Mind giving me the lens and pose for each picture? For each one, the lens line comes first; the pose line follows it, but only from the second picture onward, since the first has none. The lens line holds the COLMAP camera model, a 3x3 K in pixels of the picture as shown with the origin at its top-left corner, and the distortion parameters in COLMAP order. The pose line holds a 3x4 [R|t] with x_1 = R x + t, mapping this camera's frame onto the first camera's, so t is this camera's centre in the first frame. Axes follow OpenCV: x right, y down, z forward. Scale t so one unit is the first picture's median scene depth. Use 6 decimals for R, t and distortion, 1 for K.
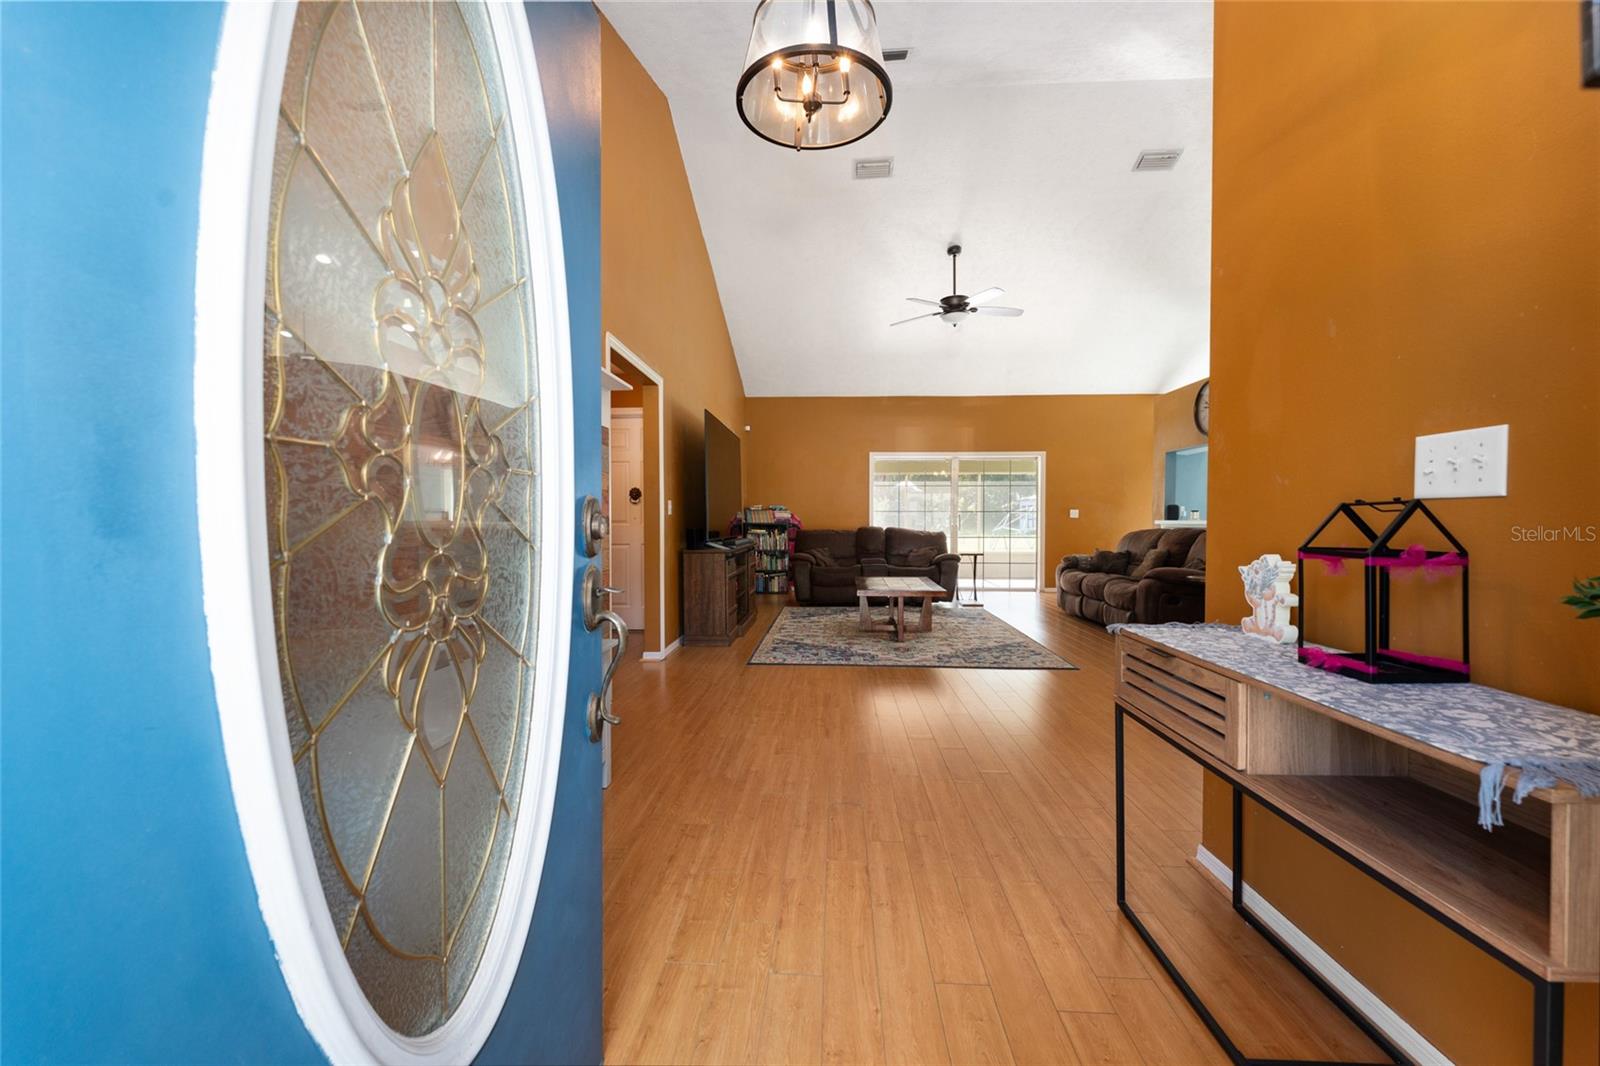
lens RADIAL K [[641.2, 0, 797.3], [0, 641.2, 539.1], [0, 0, 1]] dist [-0.001532, -0.000583]
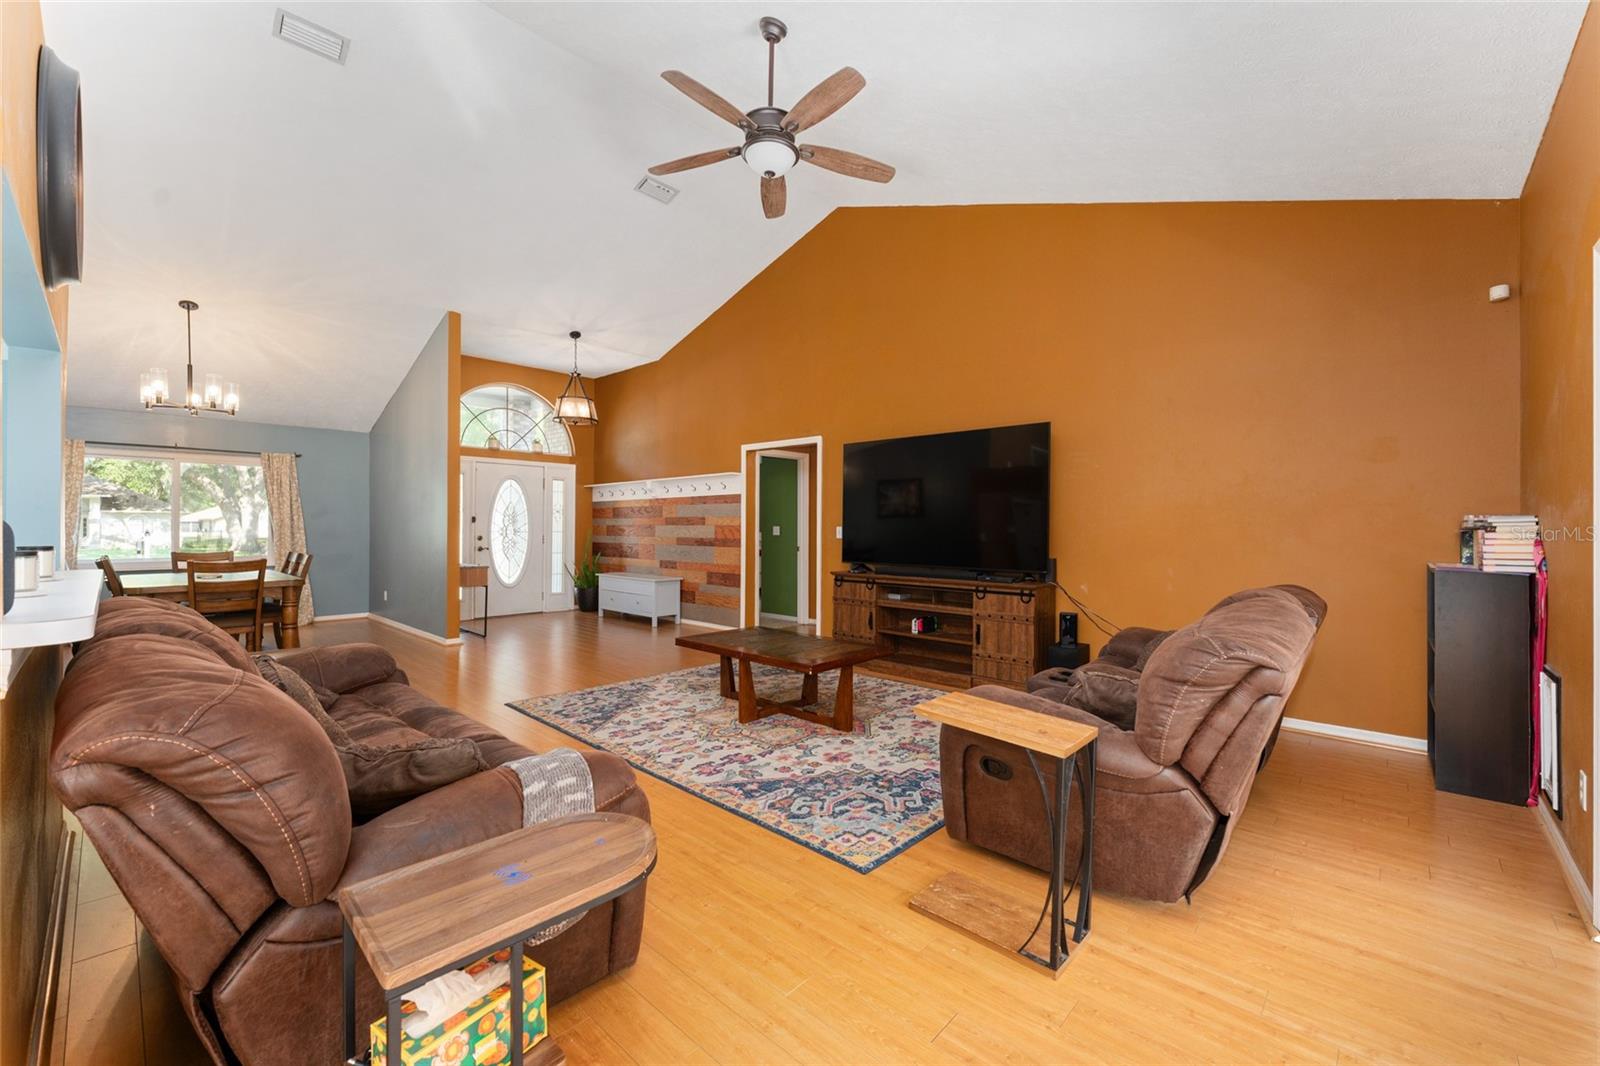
lens RADIAL K [[641.2, 0, 795.6], [0, 641.2, 530.6], [0, 0, 1]] dist [-0.001532, -0.000583]
pose [[-0.643230, 0.004864, -0.765657, 0.512805], [-0.023846, 0.999368, 0.026381, -0.053210], [0.765301, 0.035227, -0.642708, 1.114966]]
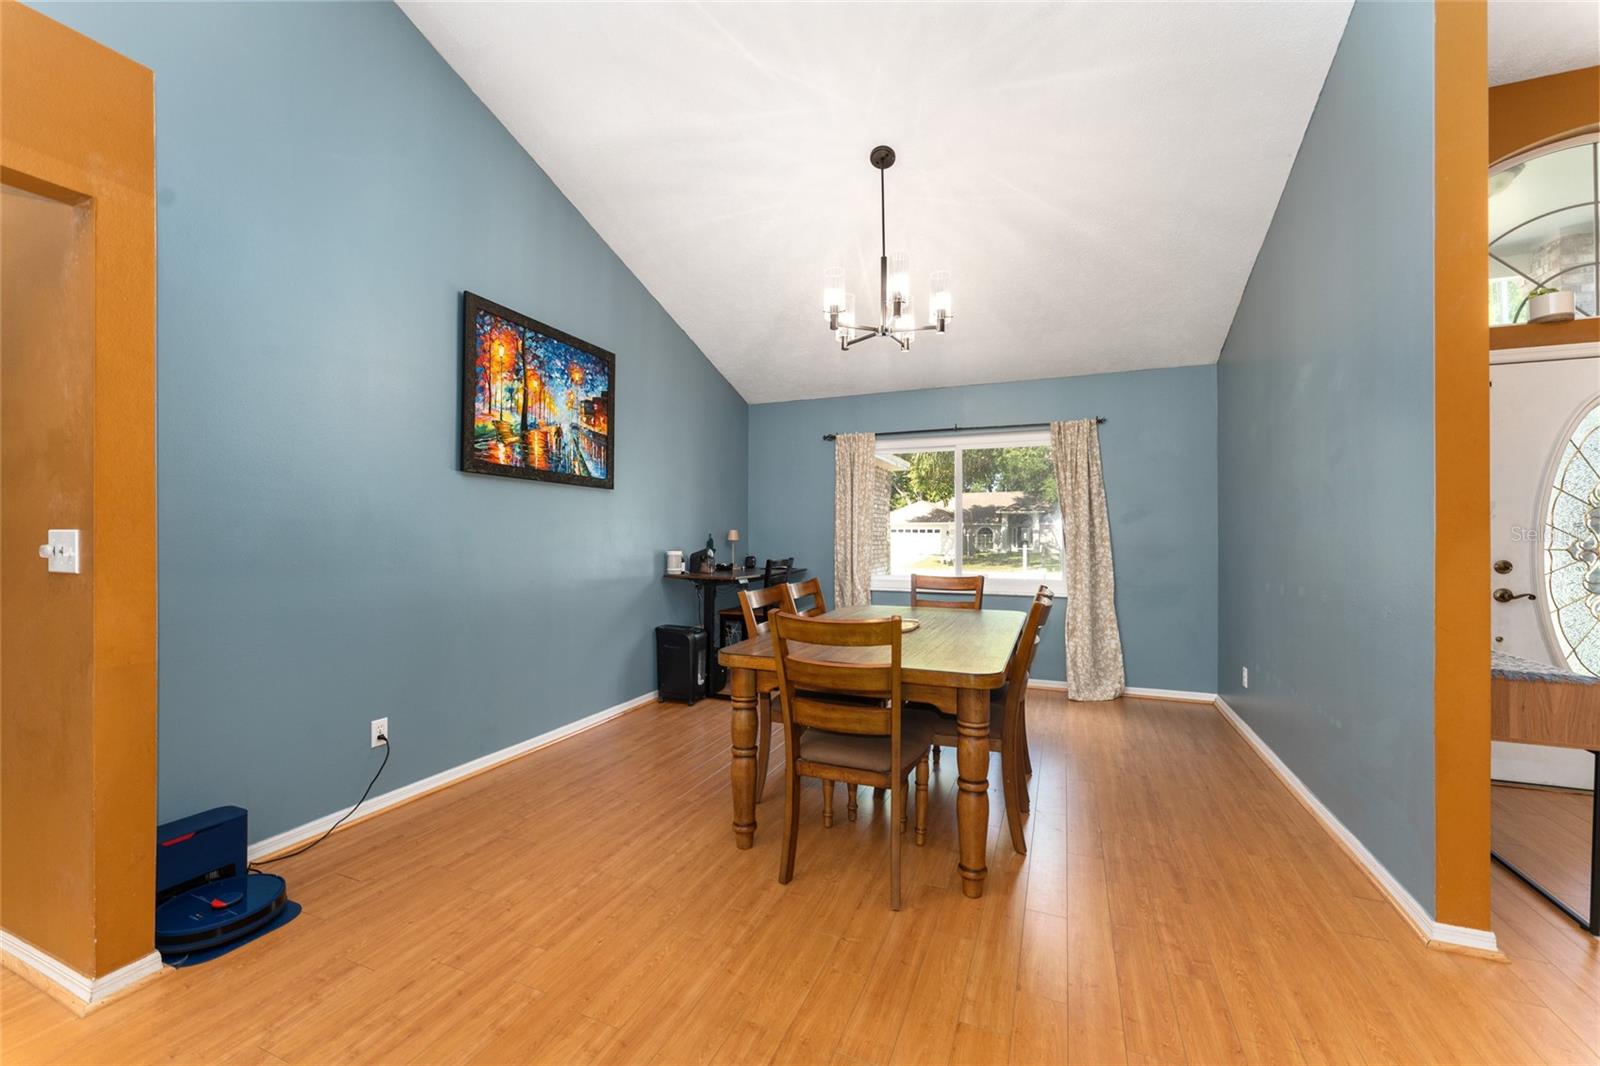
lens RADIAL K [[641.2, 0, 799.1], [0, 641.2, 530.1], [0, 0, 1]] dist [-0.001532, -0.000583]
pose [[-0.944653, 0.003517, 0.328051, 0.318893], [0.011077, 0.999714, 0.021181, -0.036463], [-0.327883, 0.023642, -0.944422, 0.552830]]
